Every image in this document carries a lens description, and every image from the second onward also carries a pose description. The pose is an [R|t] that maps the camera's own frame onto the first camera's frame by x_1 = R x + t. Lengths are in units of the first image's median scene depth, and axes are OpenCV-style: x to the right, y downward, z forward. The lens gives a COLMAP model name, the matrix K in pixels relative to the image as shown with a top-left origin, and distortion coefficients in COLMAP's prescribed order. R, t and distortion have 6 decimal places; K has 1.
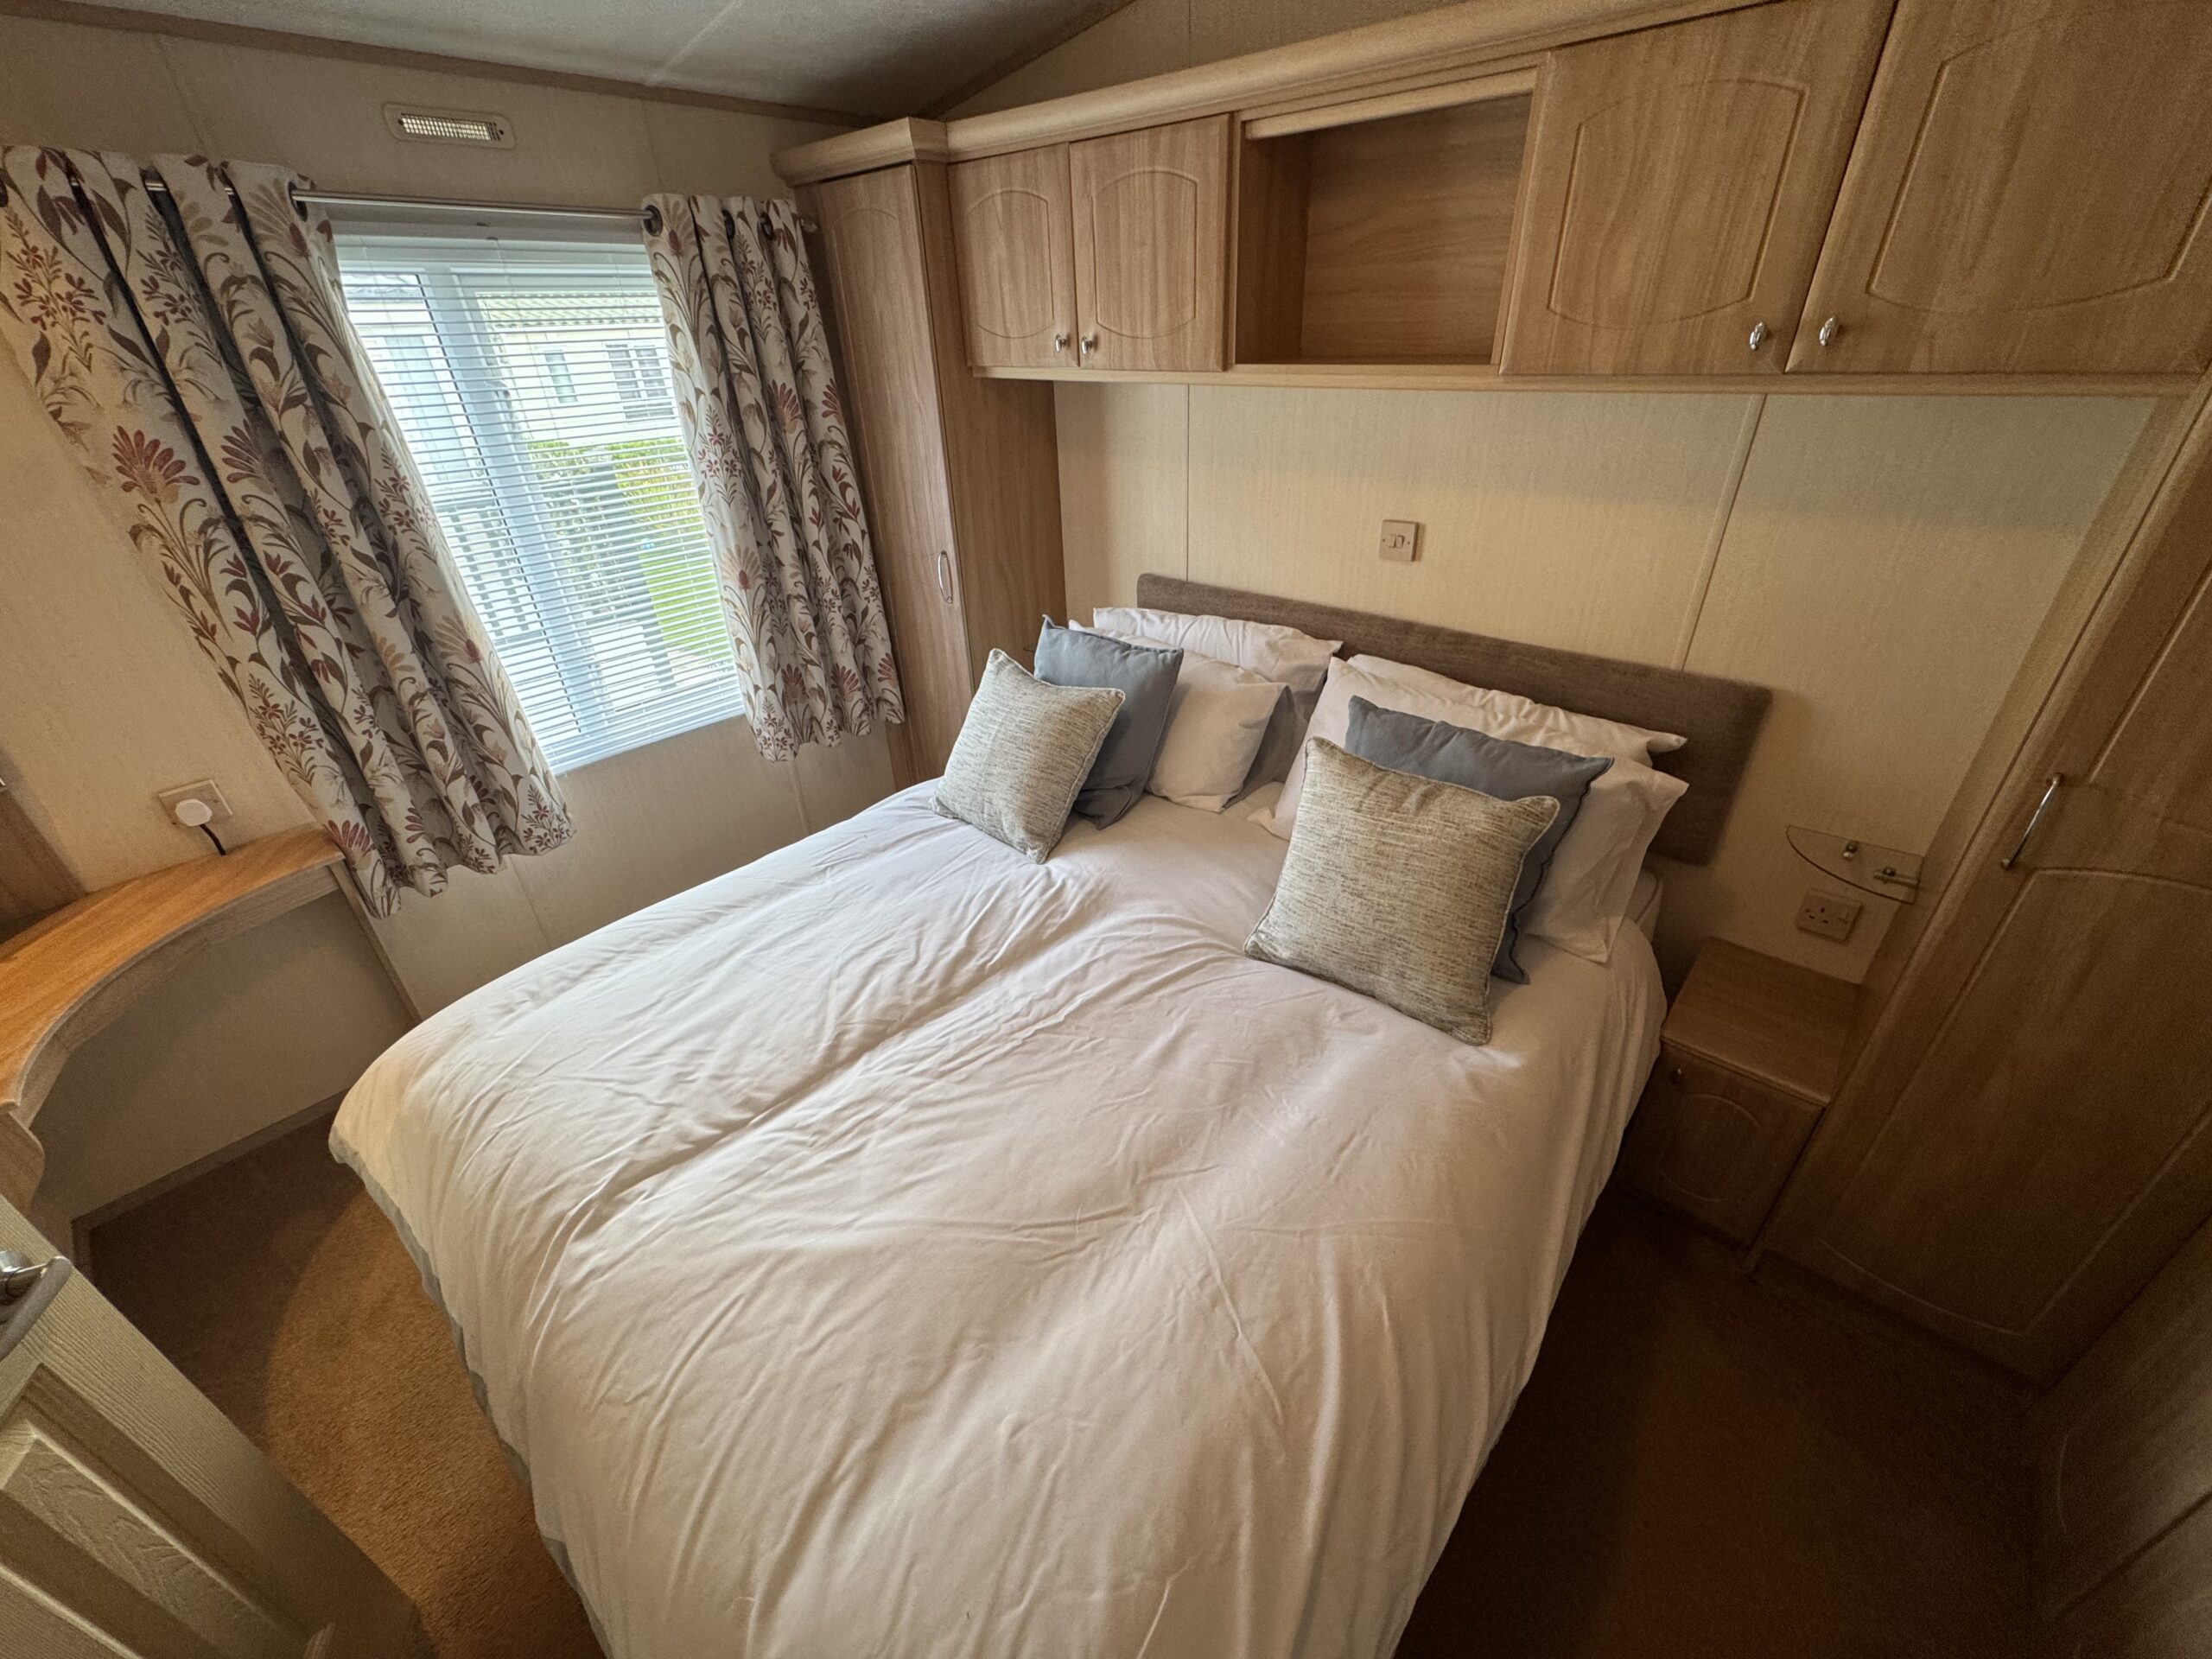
lens RADIAL K [[878.6, 0, 1105.1], [0, 878.6, 820.7], [0, 0, 1]] dist [-0.001442, -0.002397]
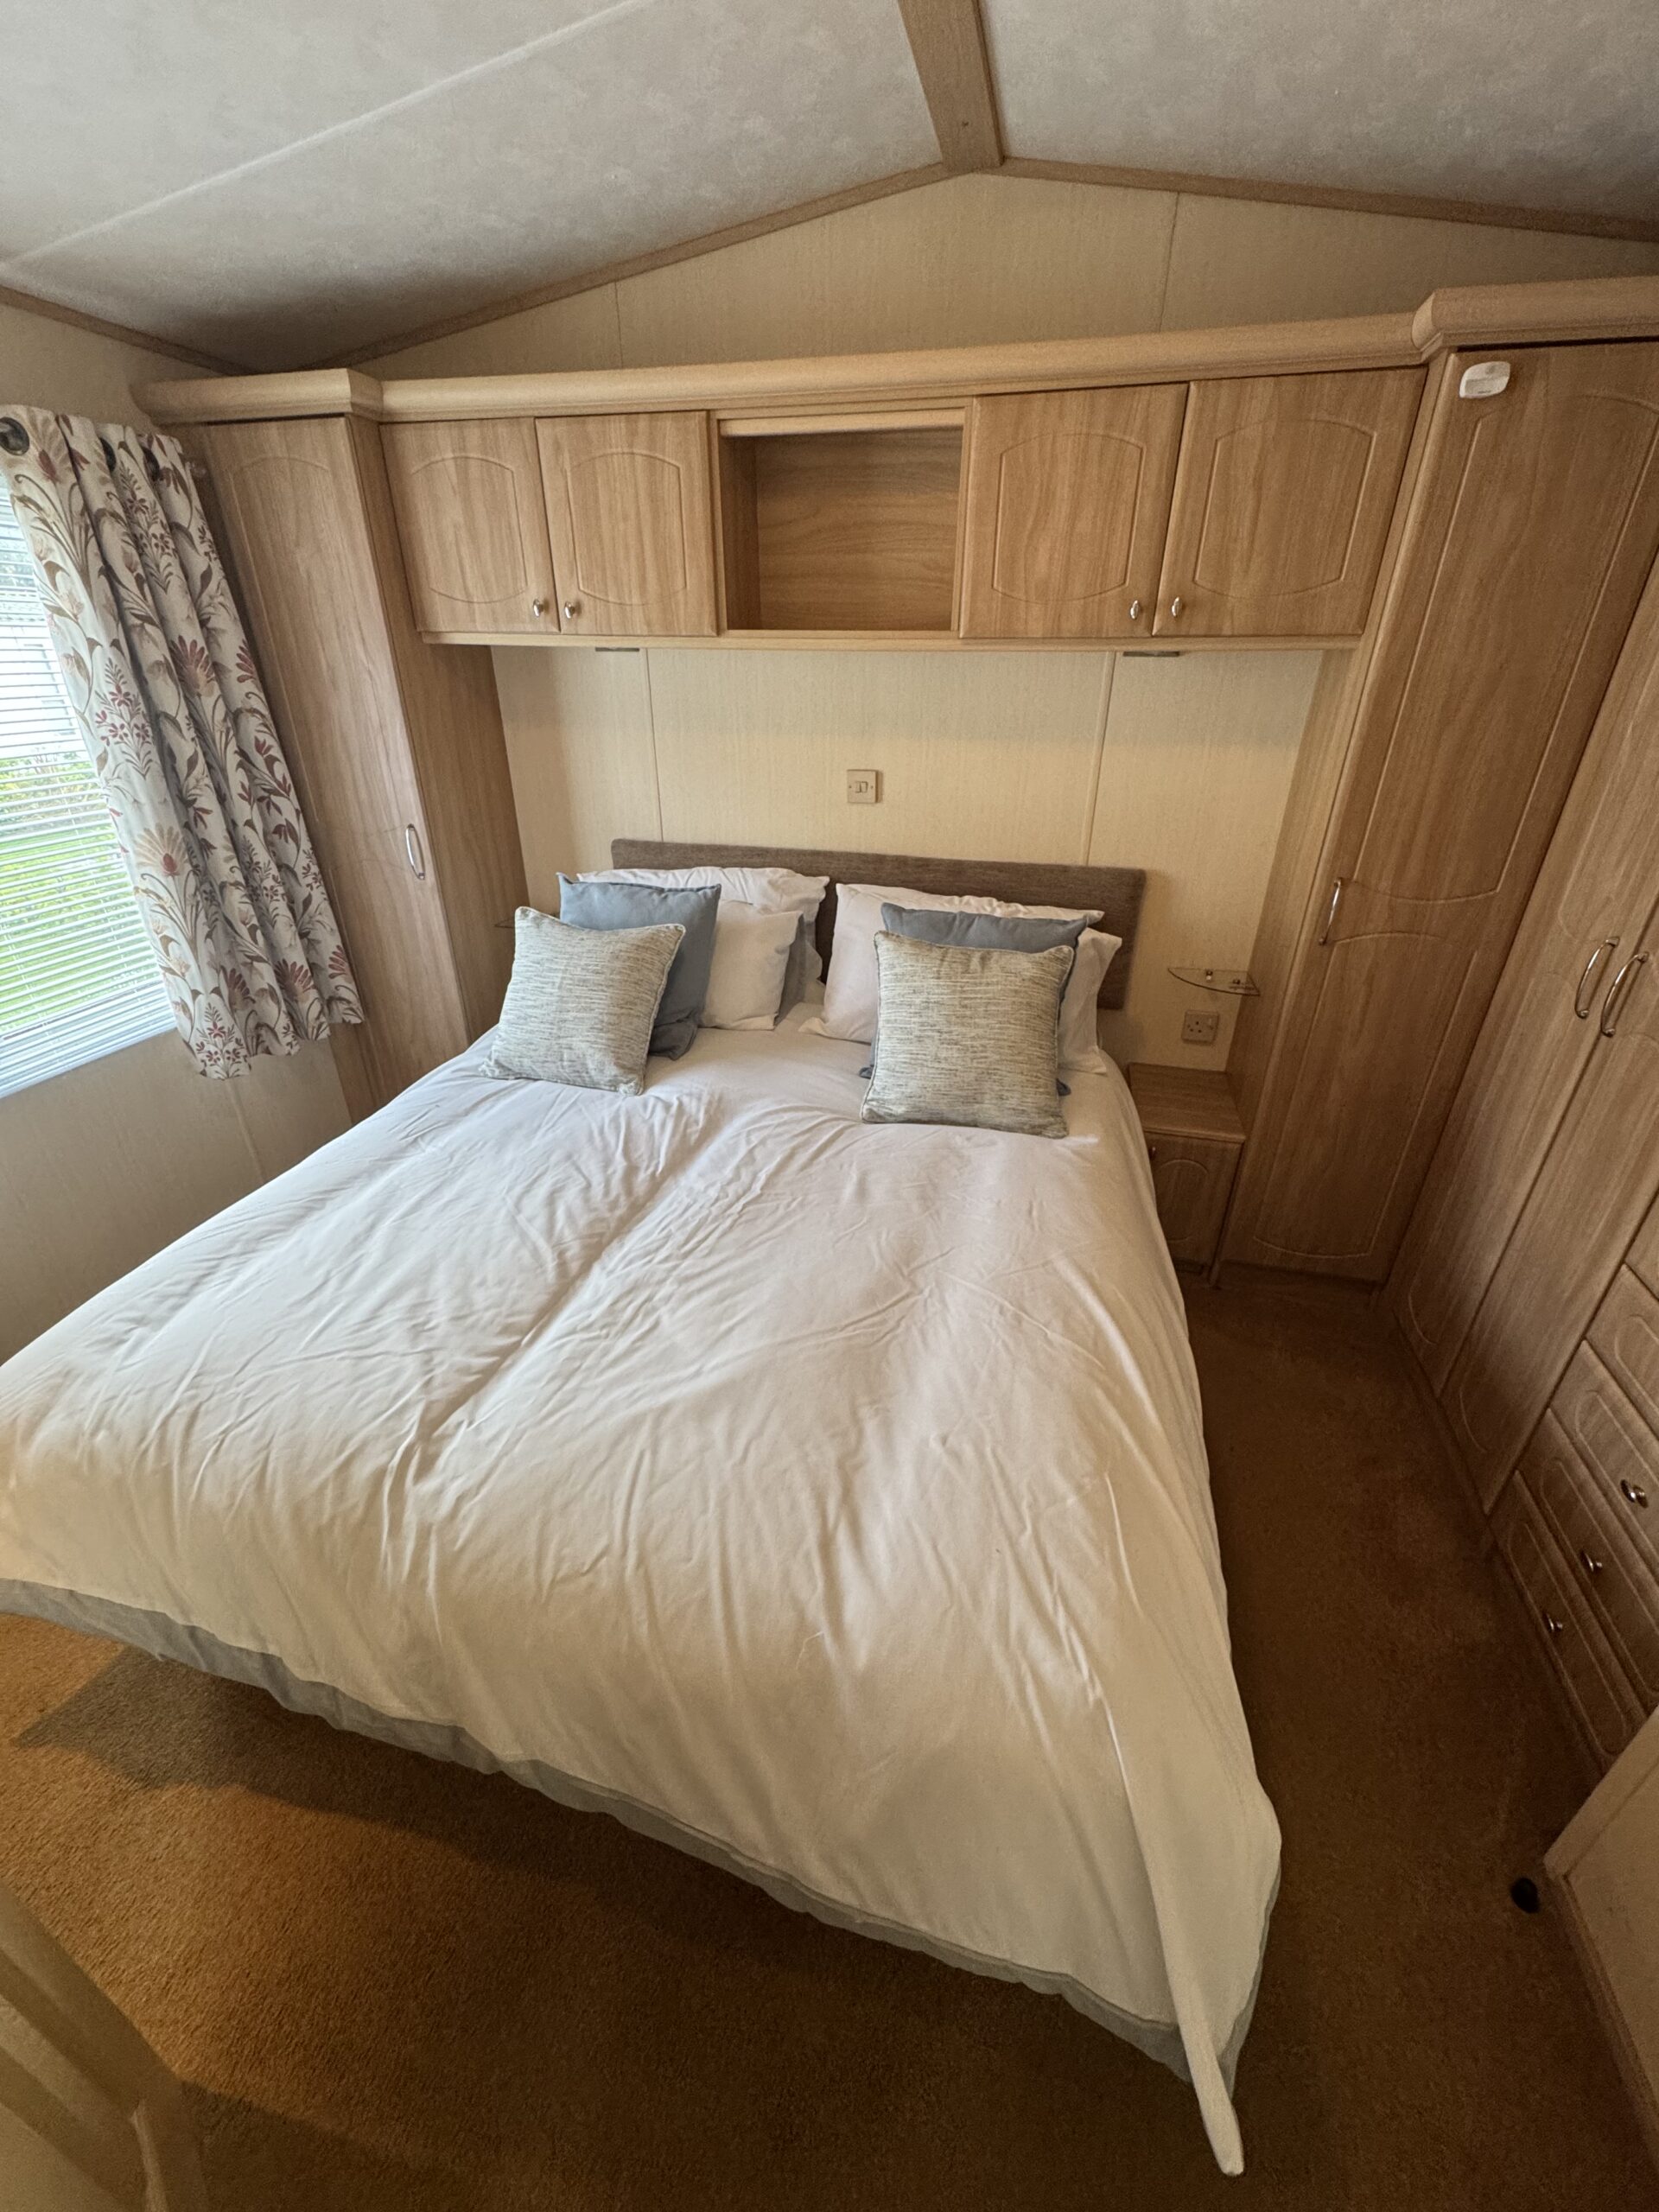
lens RADIAL K [[878.6, 0, 825.1], [0, 878.6, 1100.3], [0, 0, 1]] dist [-0.001442, -0.002397]
pose [[0.886691, -0.176580, 0.427317, -0.320066], [0.197275, 0.980339, -0.004245, 0.102164], [-0.418166, 0.088063, 0.904092, -0.024963]]
